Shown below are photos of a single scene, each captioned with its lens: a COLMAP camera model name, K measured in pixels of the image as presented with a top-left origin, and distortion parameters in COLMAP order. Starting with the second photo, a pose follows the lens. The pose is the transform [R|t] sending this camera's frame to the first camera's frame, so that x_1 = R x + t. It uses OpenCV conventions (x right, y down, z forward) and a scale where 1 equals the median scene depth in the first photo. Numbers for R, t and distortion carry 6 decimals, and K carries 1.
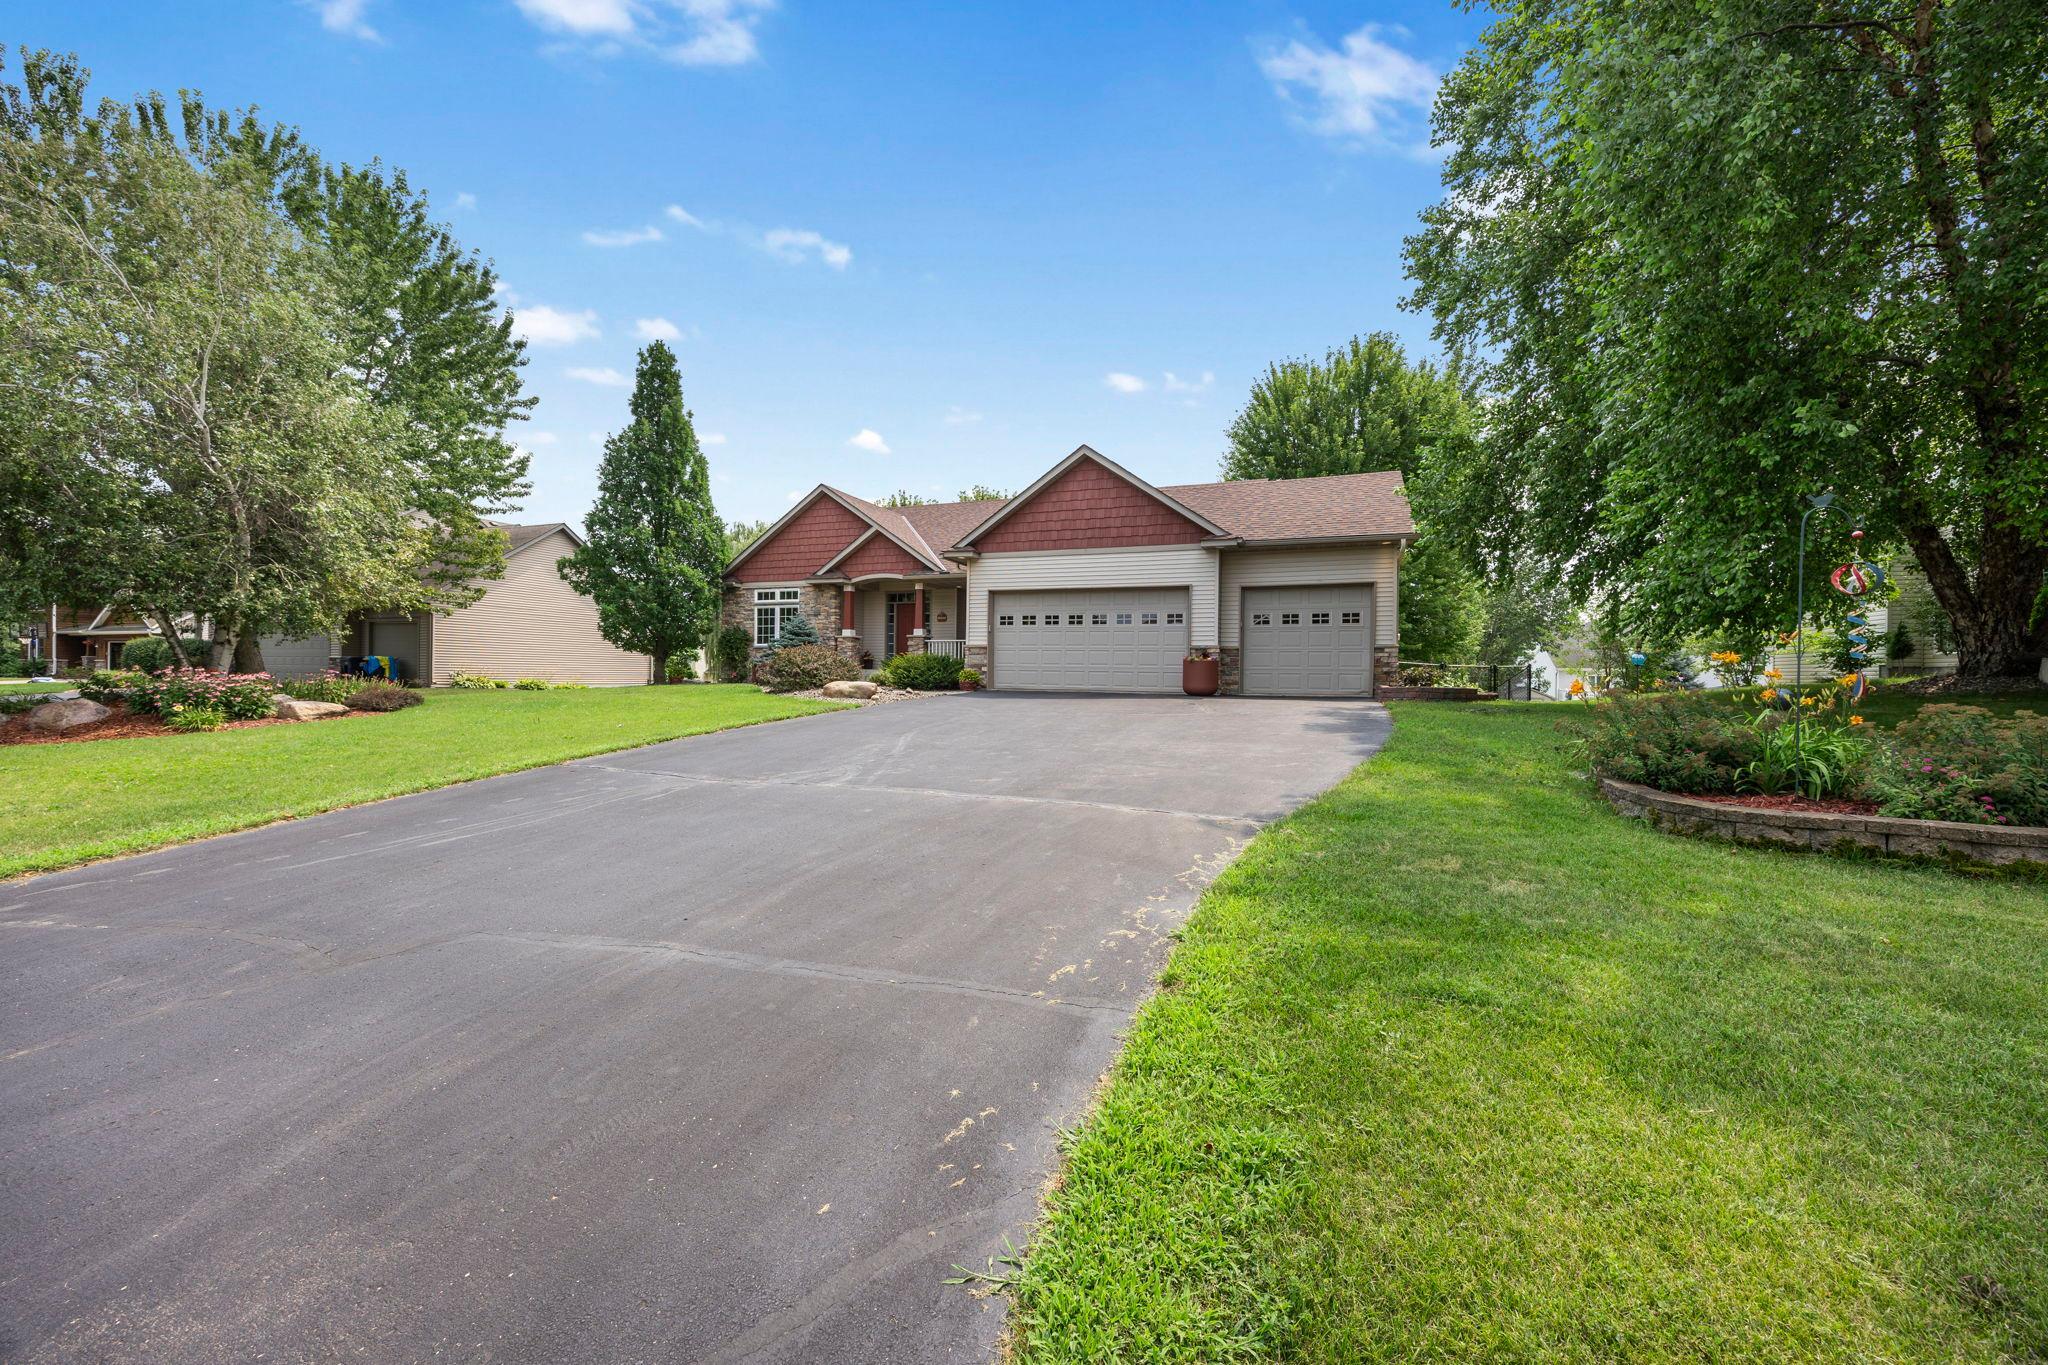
lens RADIAL K [[787.0, 0, 1028.3], [0, 787.0, 679.5], [0, 0, 1]] dist [-0.002961, -0.000436]
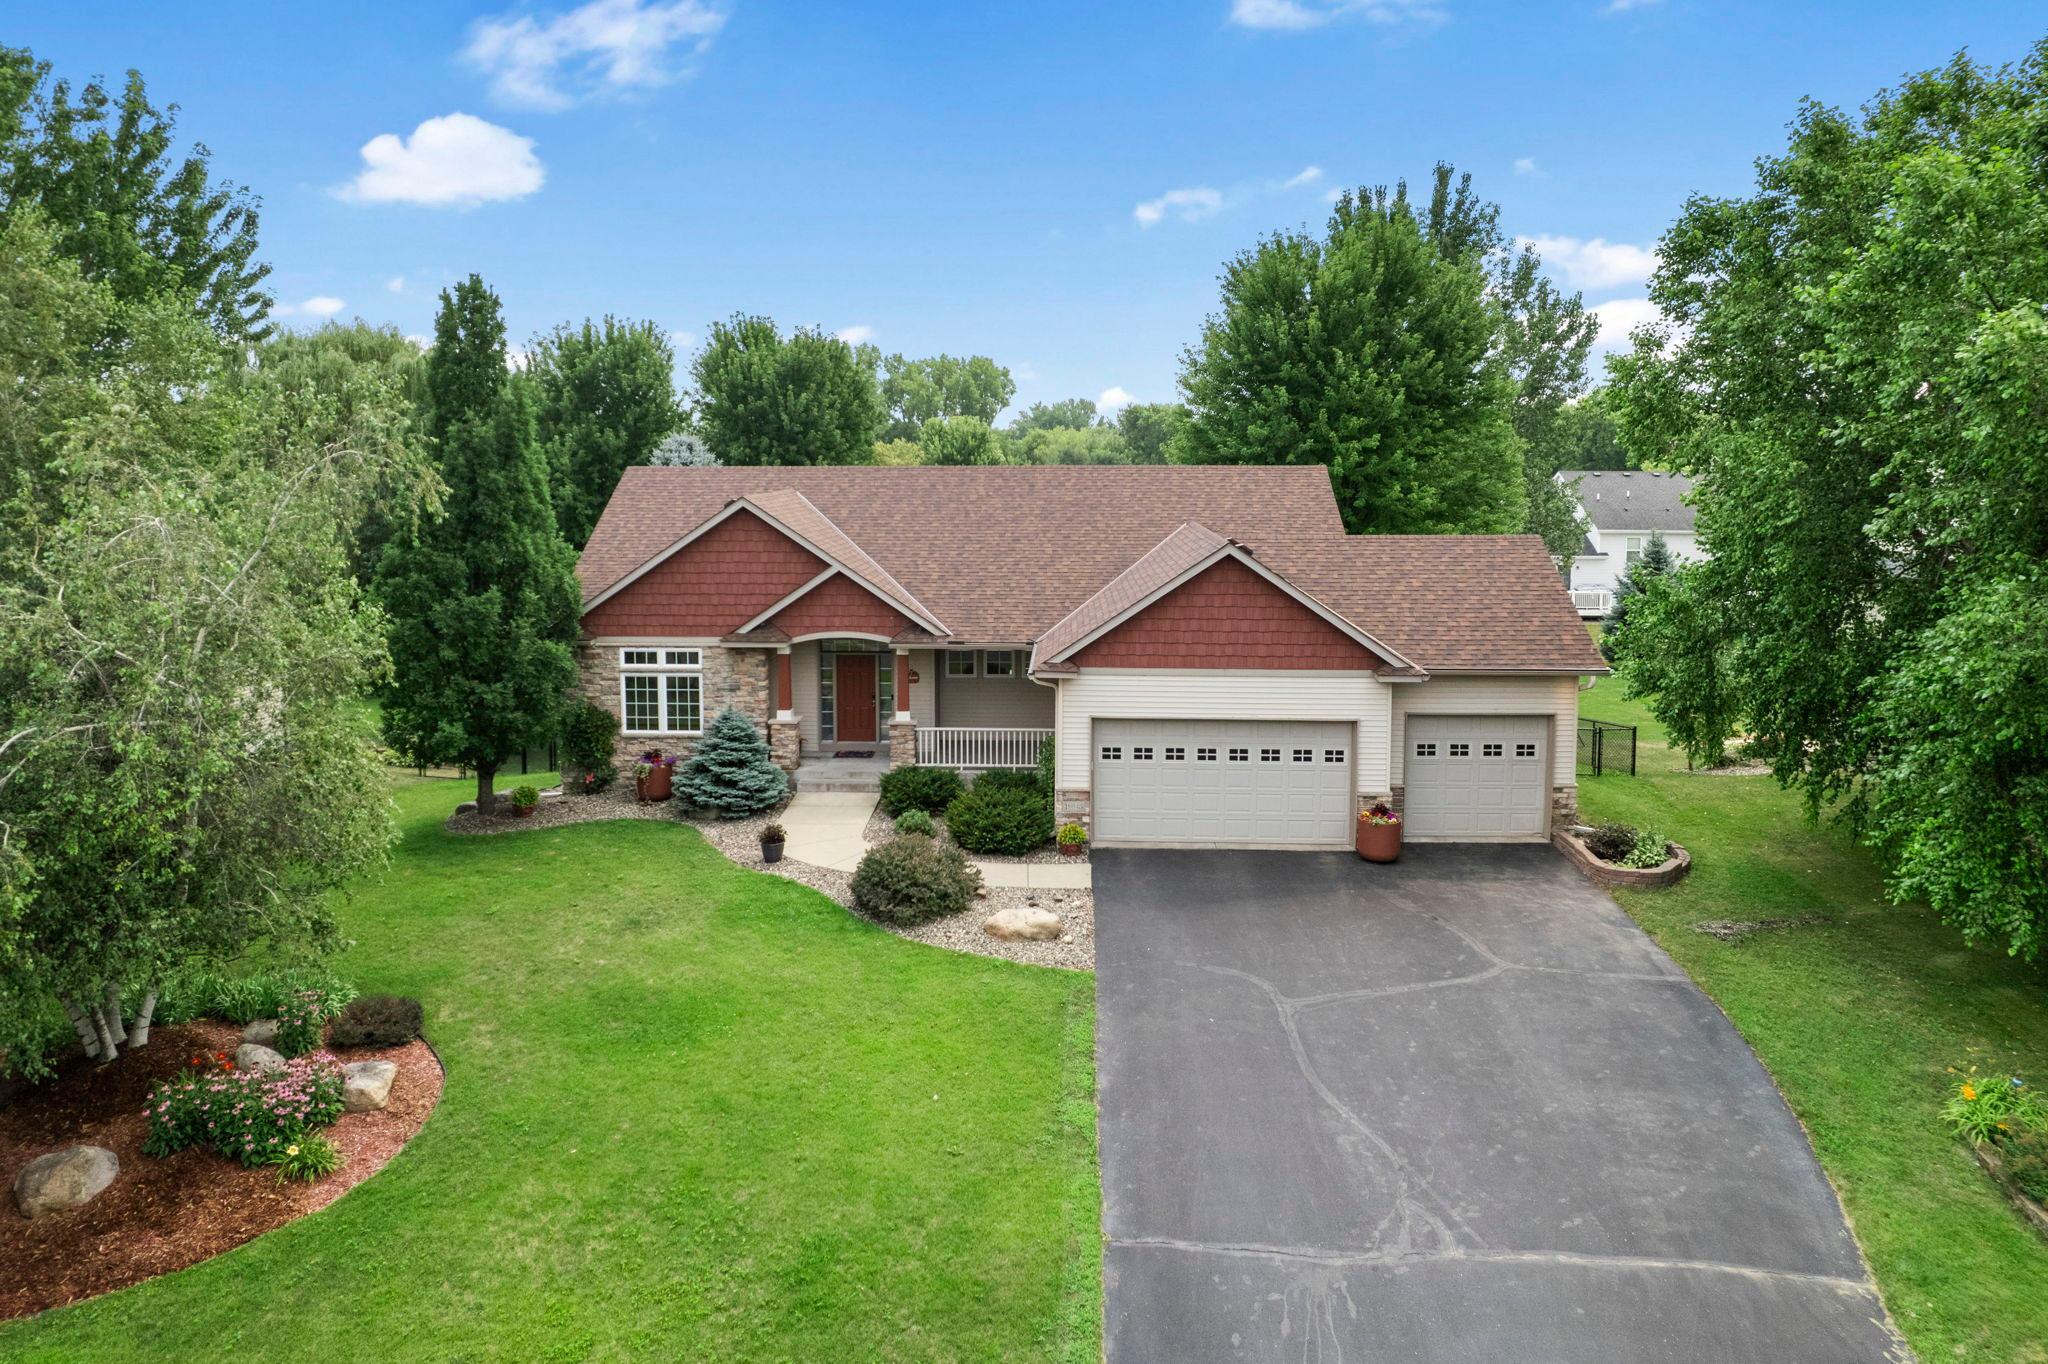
lens RADIAL K [[1343.0, 0, 1027.9], [0, 1343.0, 569.0], [0, 0, 1]] dist [-0.032832, 0.001322]
pose [[0.948595, -0.037364, 0.314279, -0.406750], [0.010386, 0.996147, 0.087081, -0.294850], [-0.316322, -0.079340, 0.945328, -0.148203]]
